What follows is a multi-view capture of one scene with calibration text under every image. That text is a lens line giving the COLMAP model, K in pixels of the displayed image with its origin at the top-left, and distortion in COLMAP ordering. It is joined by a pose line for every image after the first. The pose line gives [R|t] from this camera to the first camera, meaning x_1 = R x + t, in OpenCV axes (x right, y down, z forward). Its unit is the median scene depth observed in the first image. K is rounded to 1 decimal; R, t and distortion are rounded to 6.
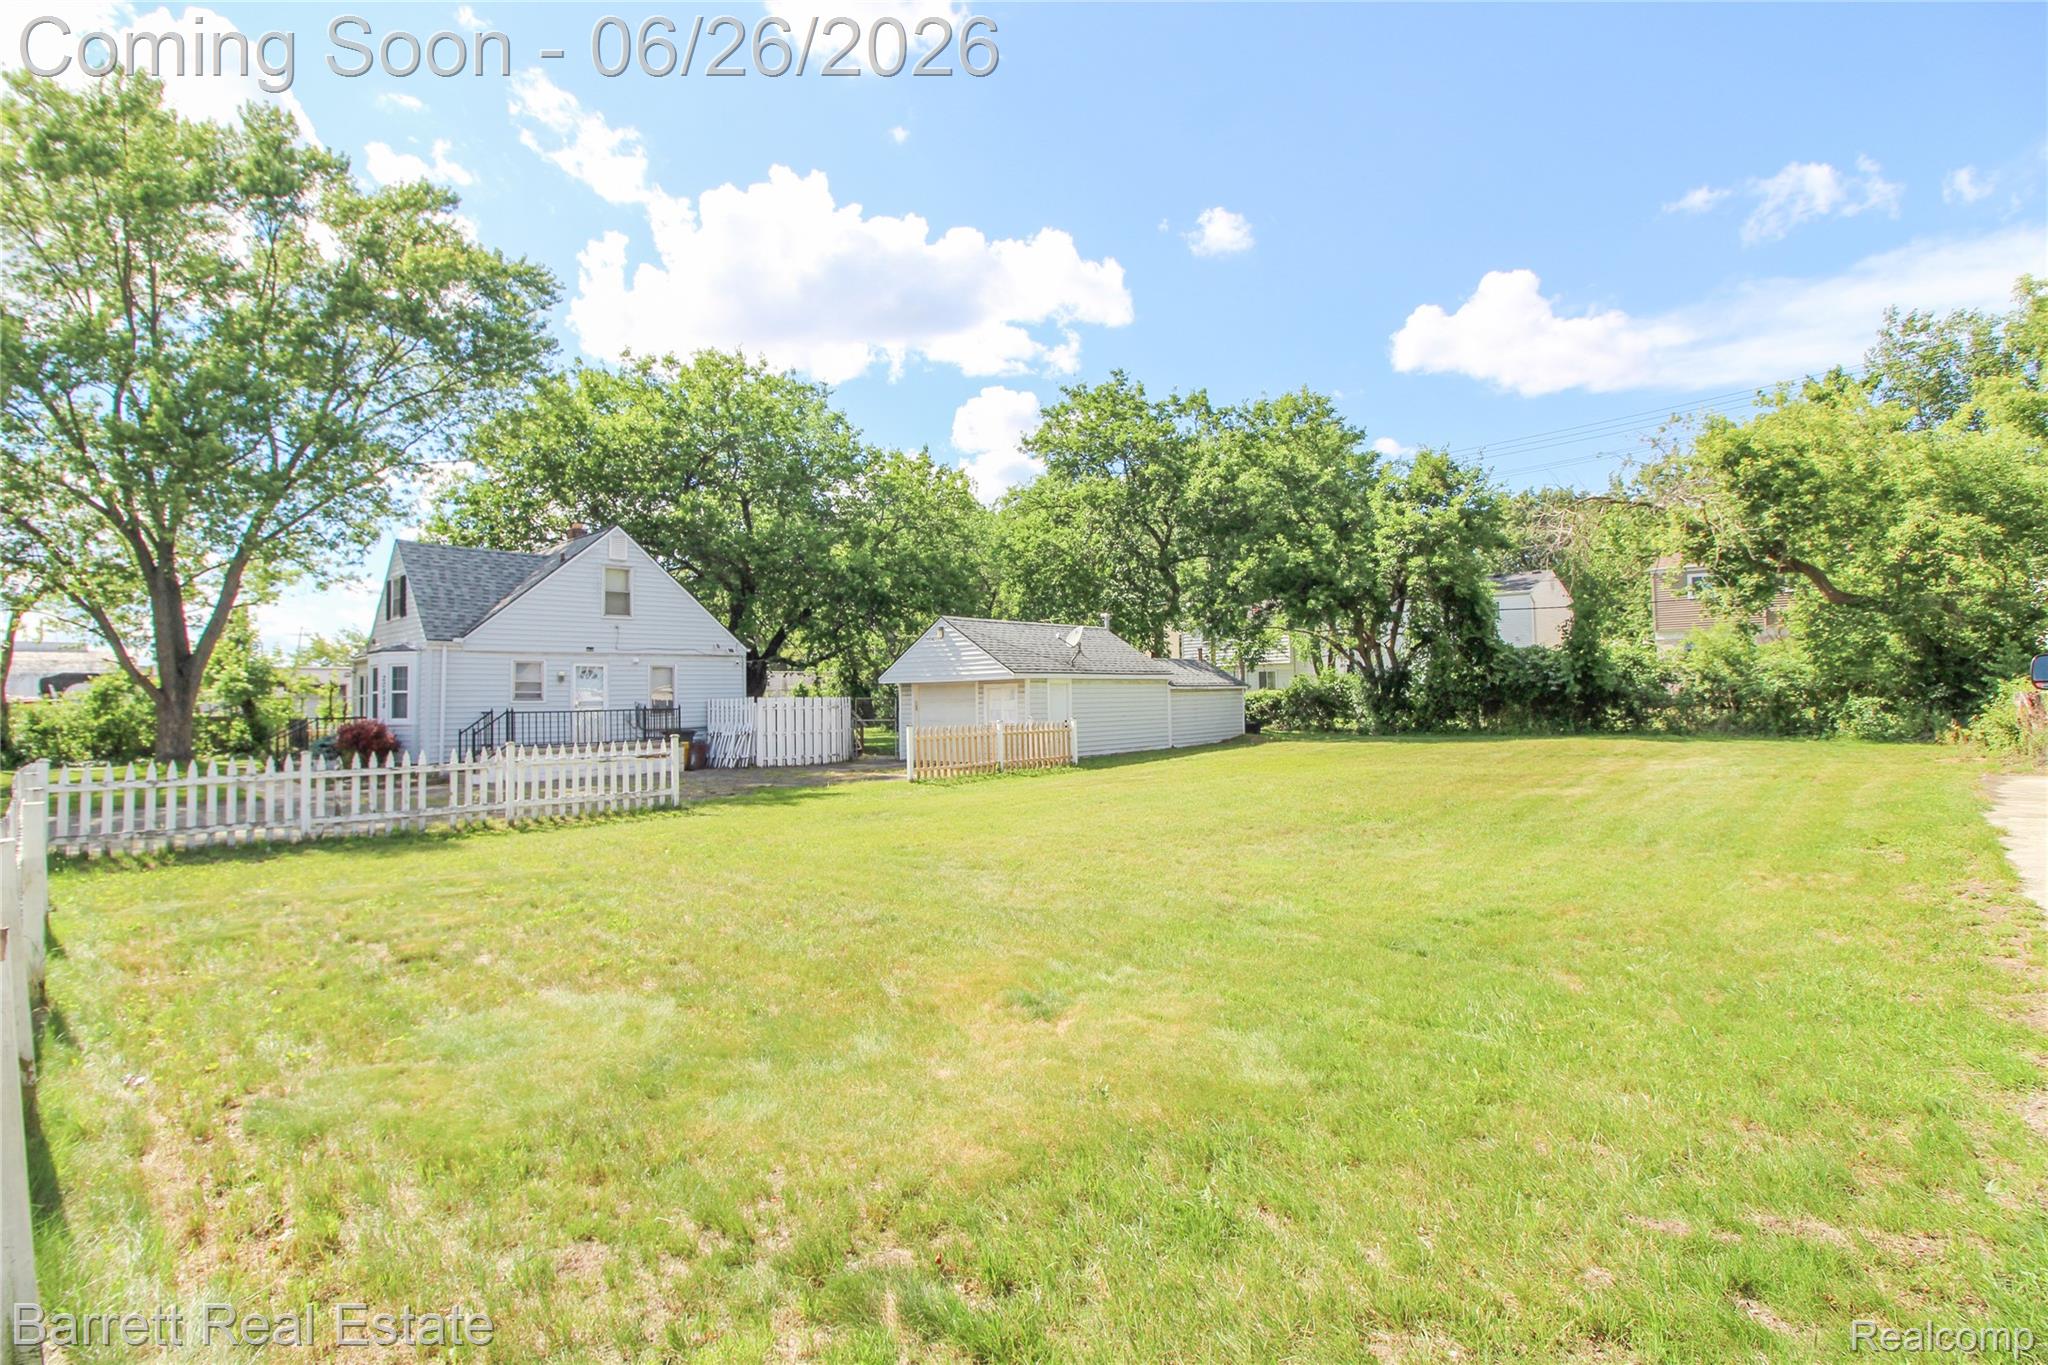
lens RADIAL K [[964.4, 0, 1008.2], [0, 964.4, 686.8], [0, 0, 1]] dist [0.000619, -0.002710]
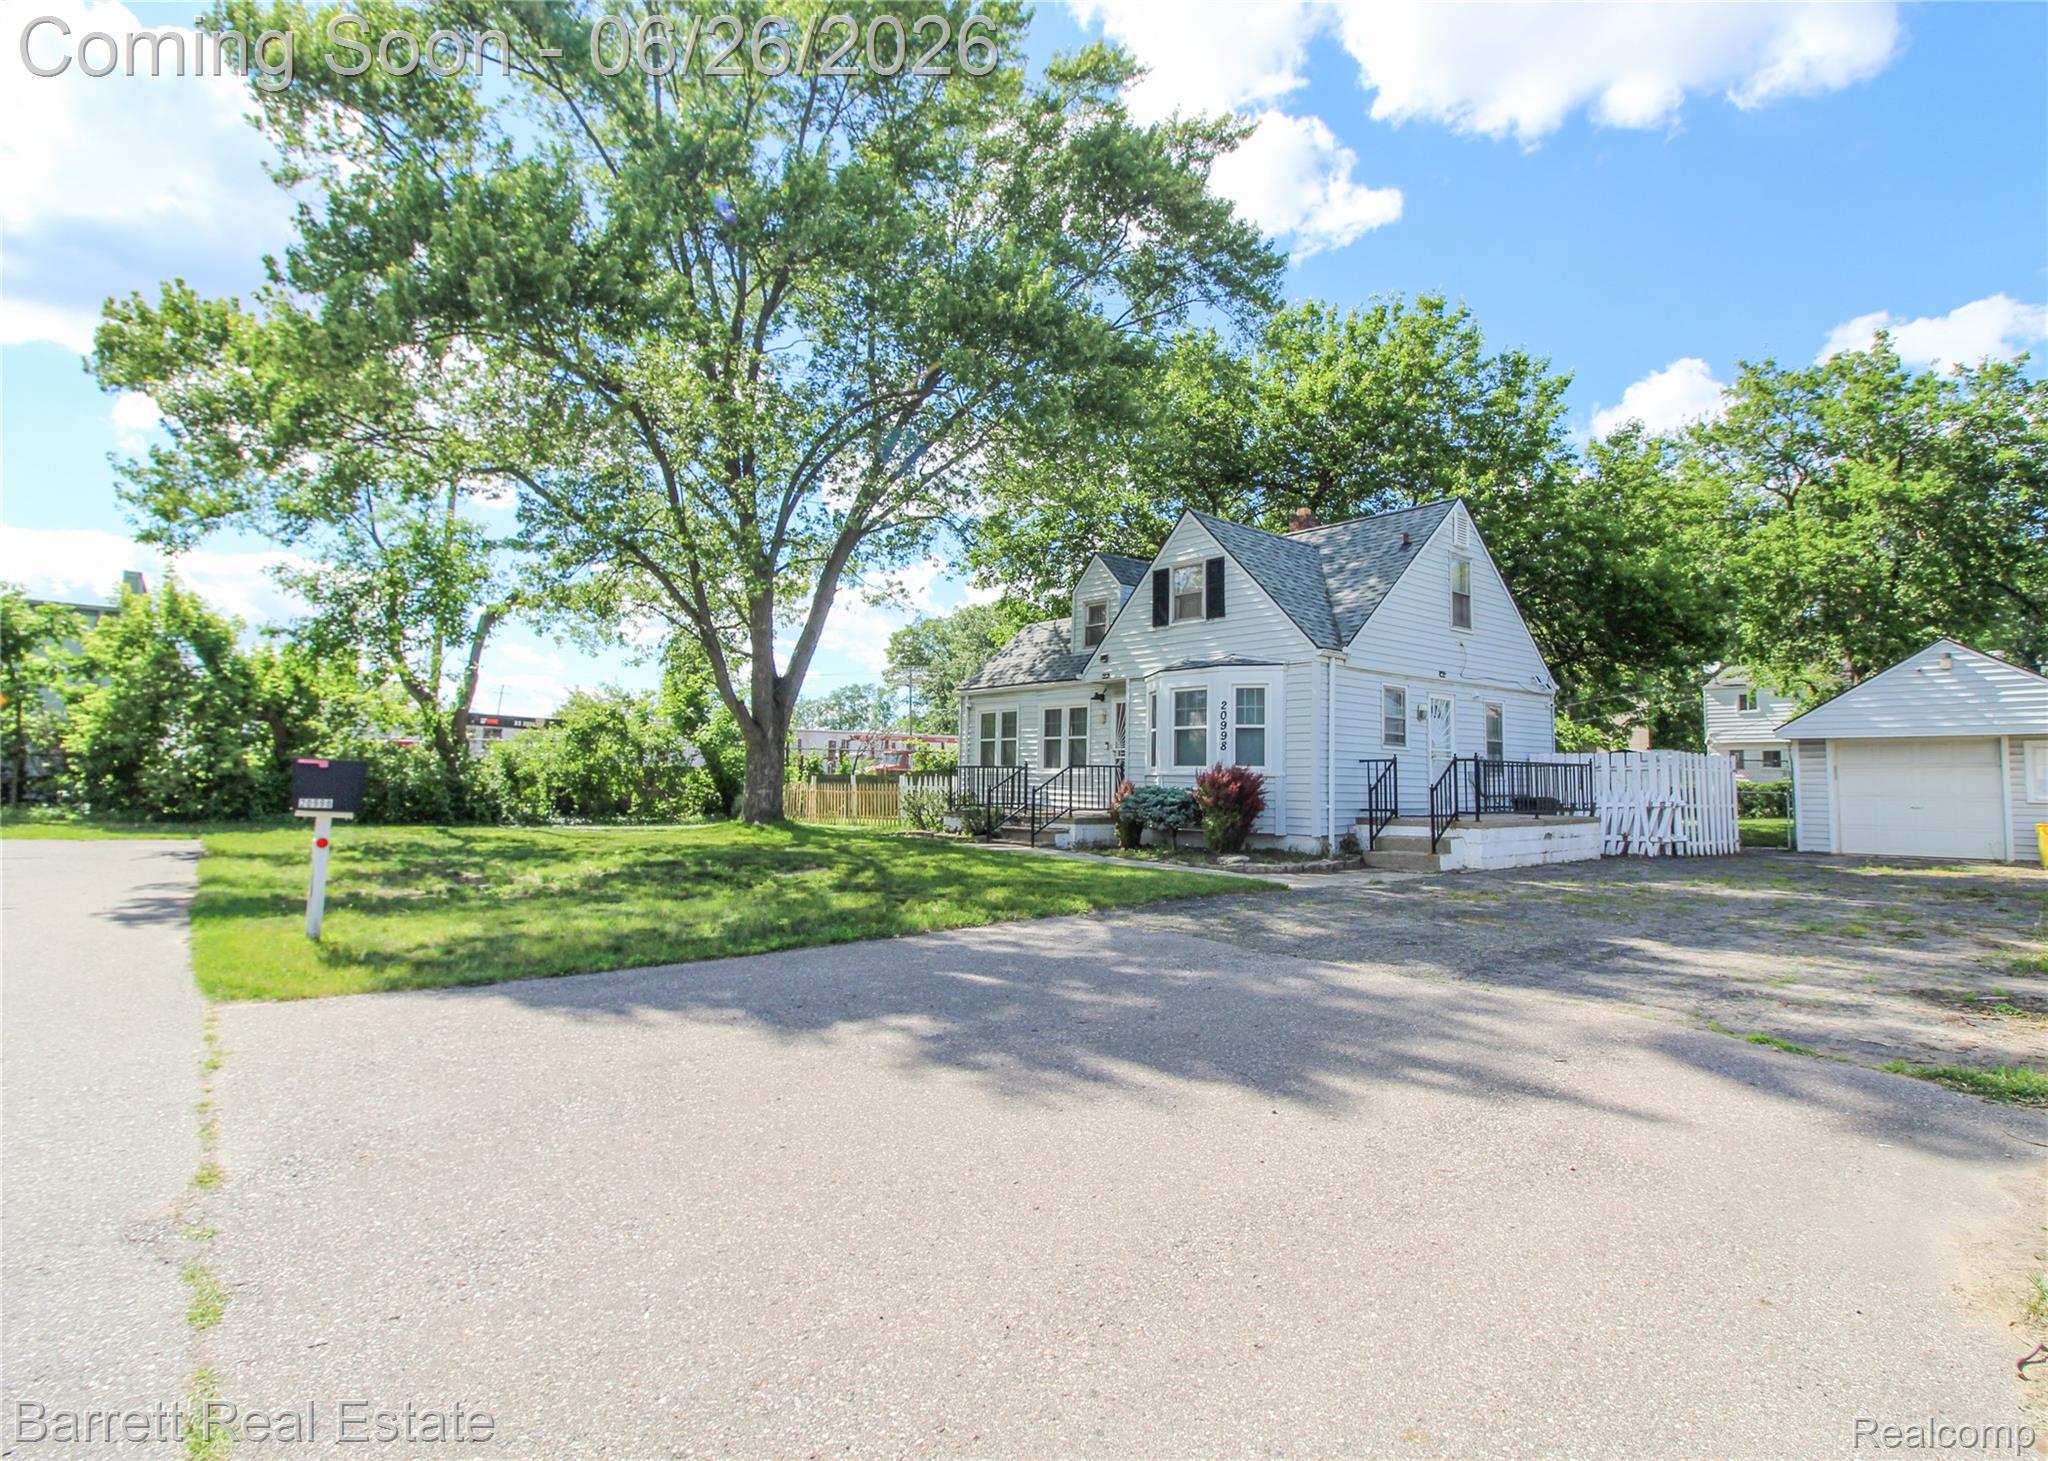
lens RADIAL K [[1041.5, 0, 1083.9], [0, 1041.5, 747.4], [0, 0, 1]] dist [-0.001998, -0.000357]
pose [[0.996879, 0.024191, -0.075147, -0.560716], [-0.025788, 0.999460, -0.020355, 0.030424], [0.074614, 0.022230, 0.996965, 0.227418]]
